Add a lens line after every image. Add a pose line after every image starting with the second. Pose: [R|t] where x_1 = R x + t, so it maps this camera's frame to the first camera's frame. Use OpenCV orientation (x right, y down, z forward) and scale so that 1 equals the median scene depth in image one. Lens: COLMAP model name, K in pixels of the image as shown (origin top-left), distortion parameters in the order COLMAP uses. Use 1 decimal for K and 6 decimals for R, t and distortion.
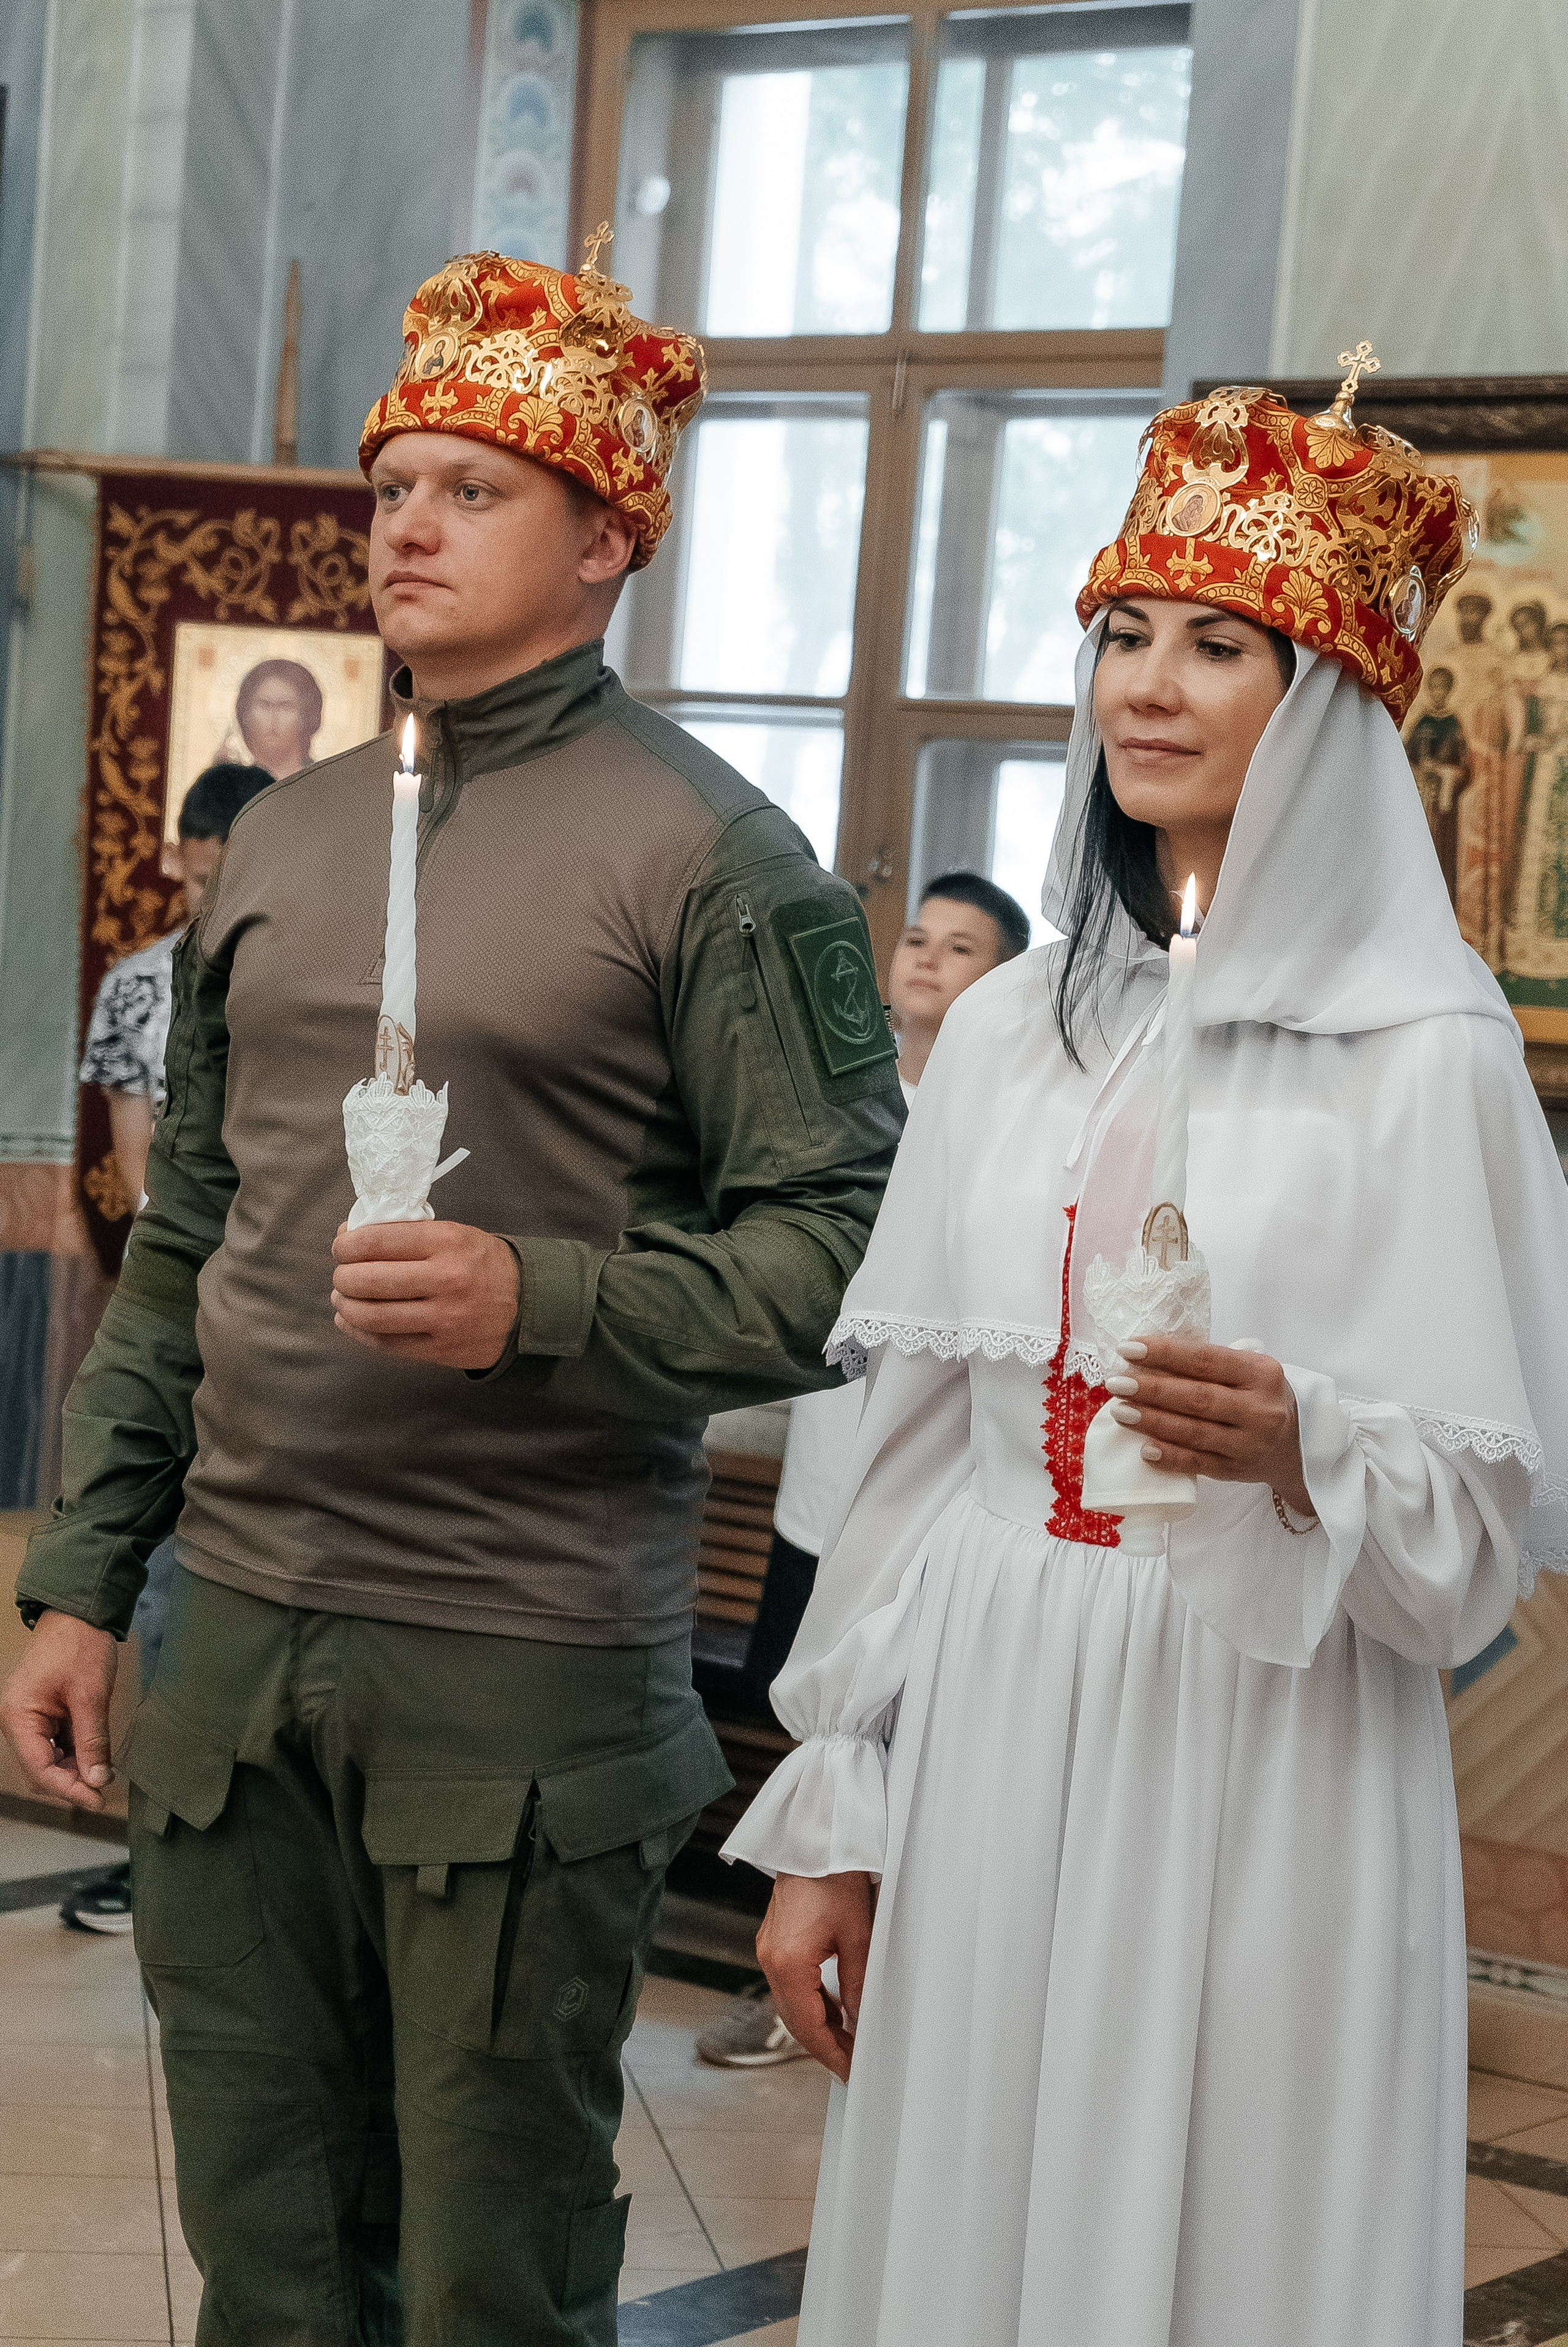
lens RADIAL K [[4641.0, 0, 793.3], [0, 4641.0, 1163.5], [0, 0, 1]] dist [0.050511, 0.000000]
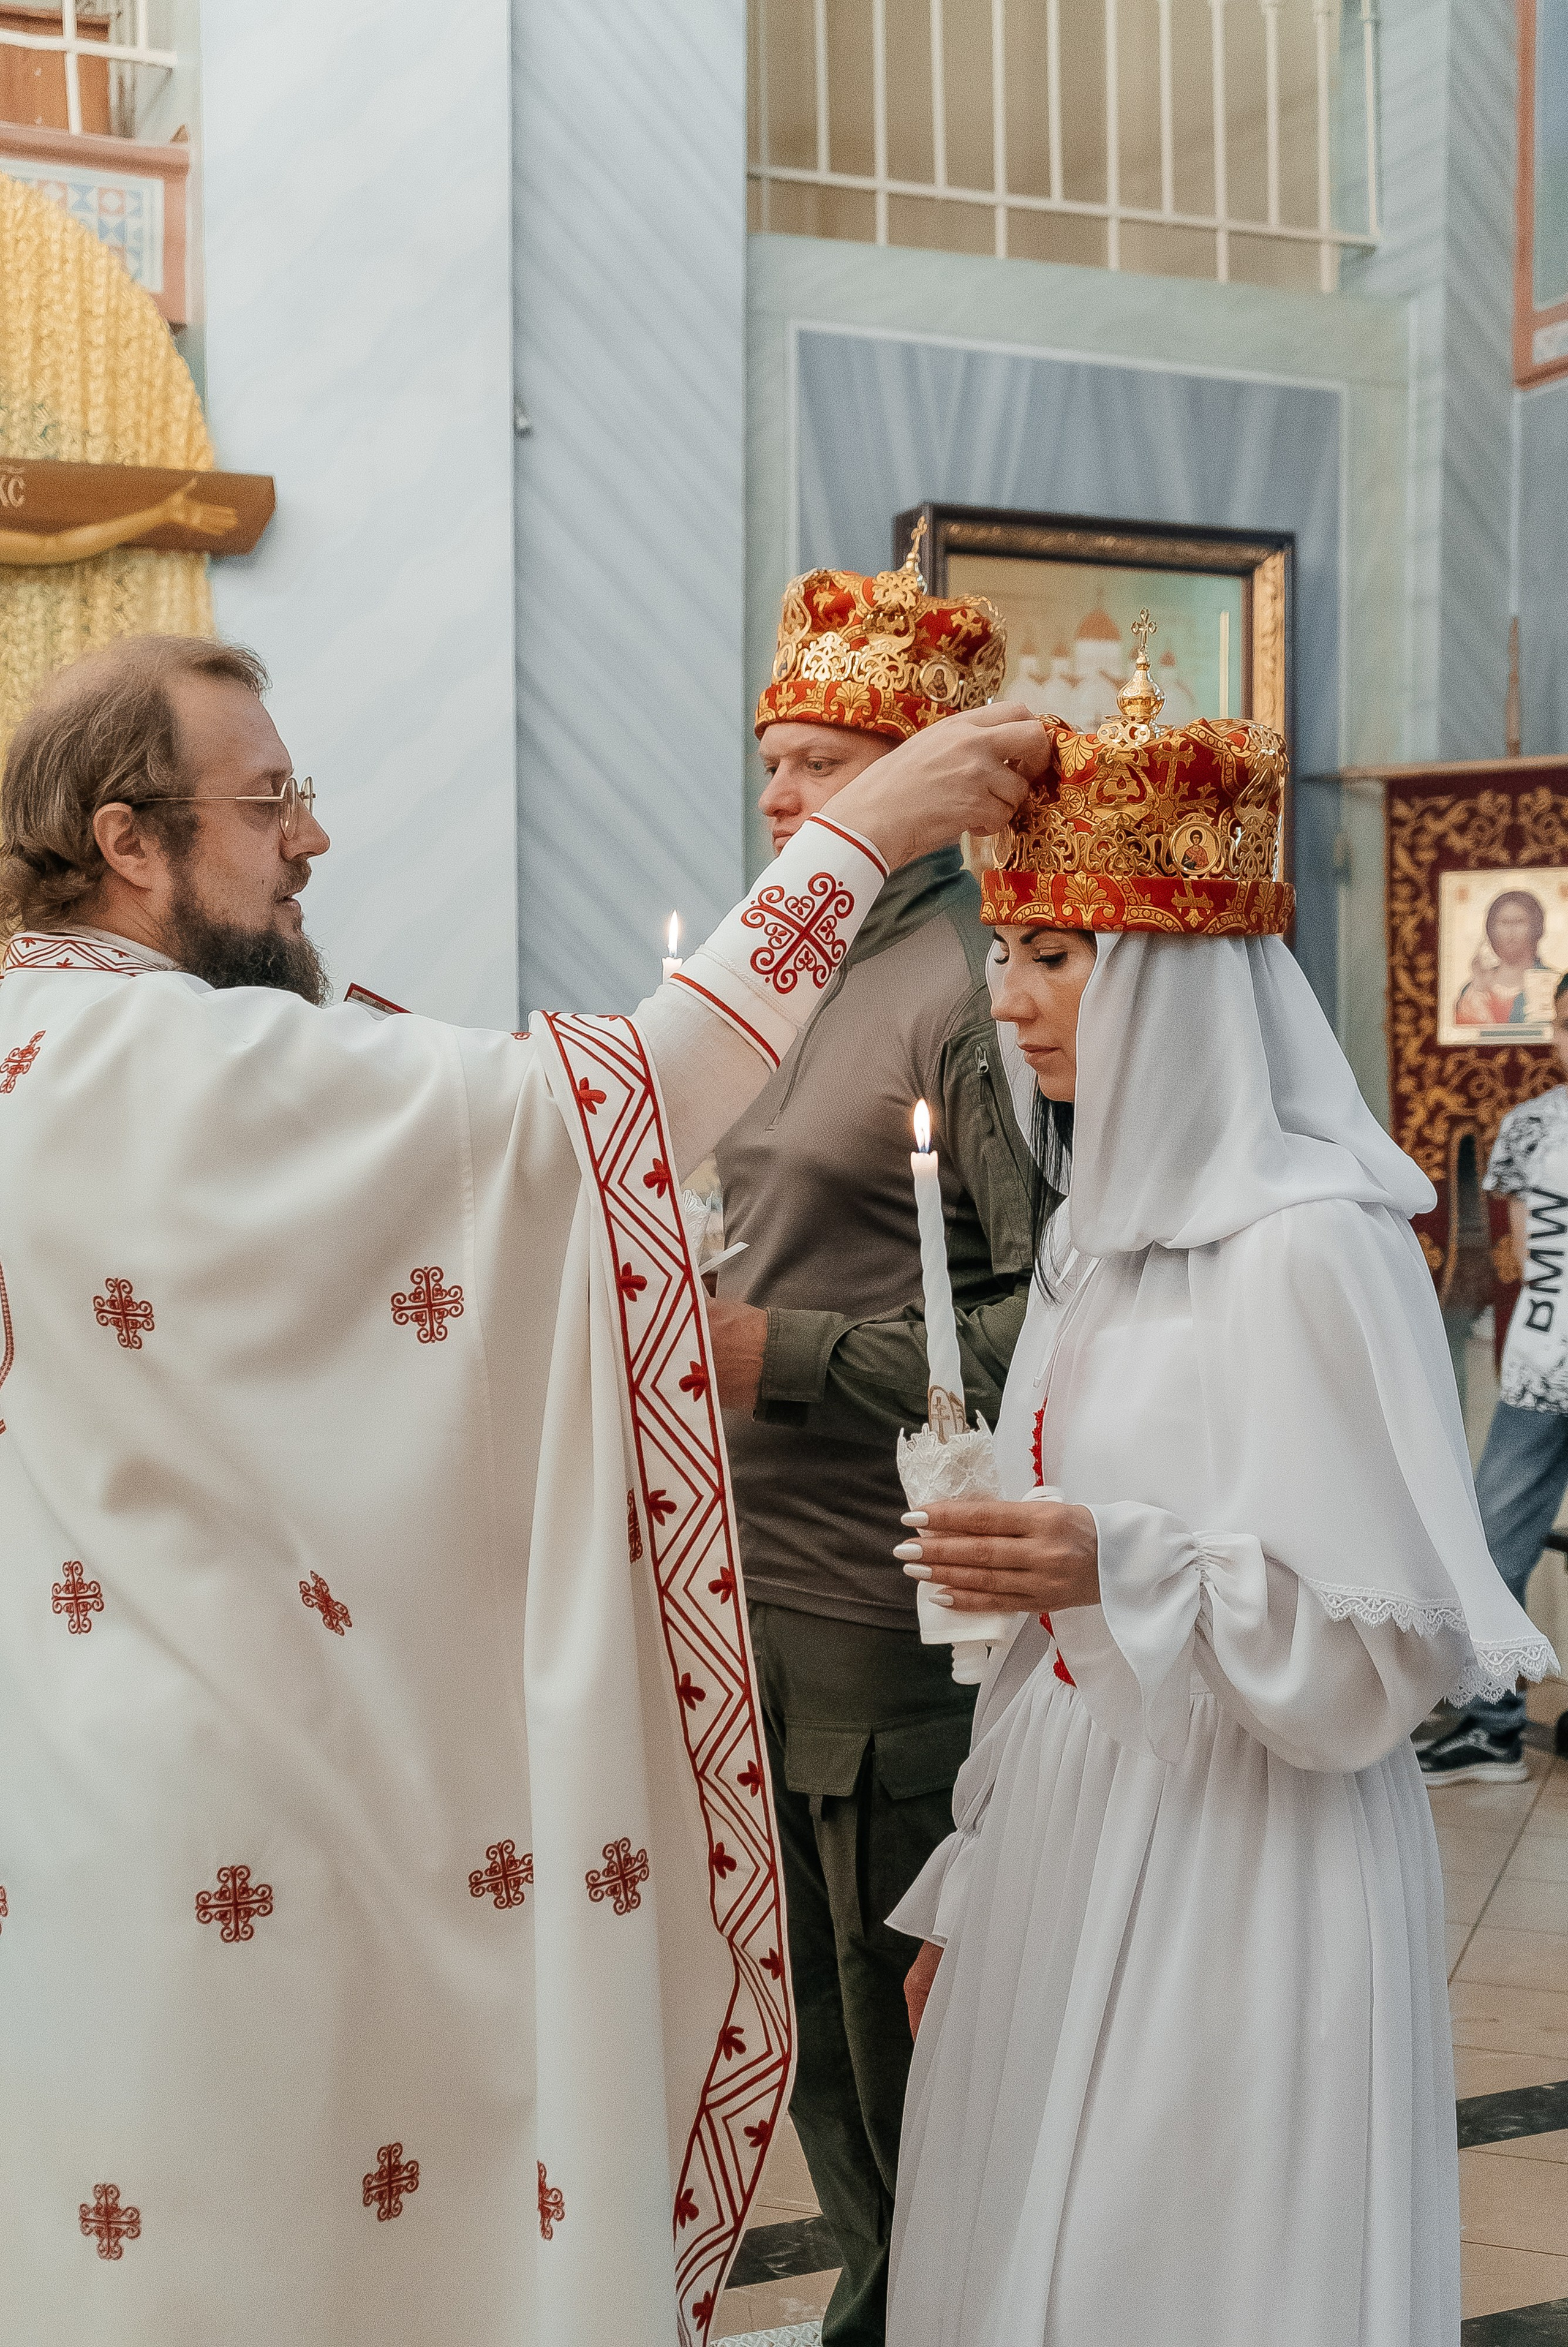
lens RADIAL K [[2812.7, 0, 774.1], [0, 2812.7, 1188.0], [0, 0, 1]] dist [0.008235, 0.000000]
pose [[0.859485, -0.049023, -0.508805, 0.134129], [0.039775, 0.998786, -0.029043, 0.000690], [0.509611, 0.004724, 0.860392, 0.125917]]
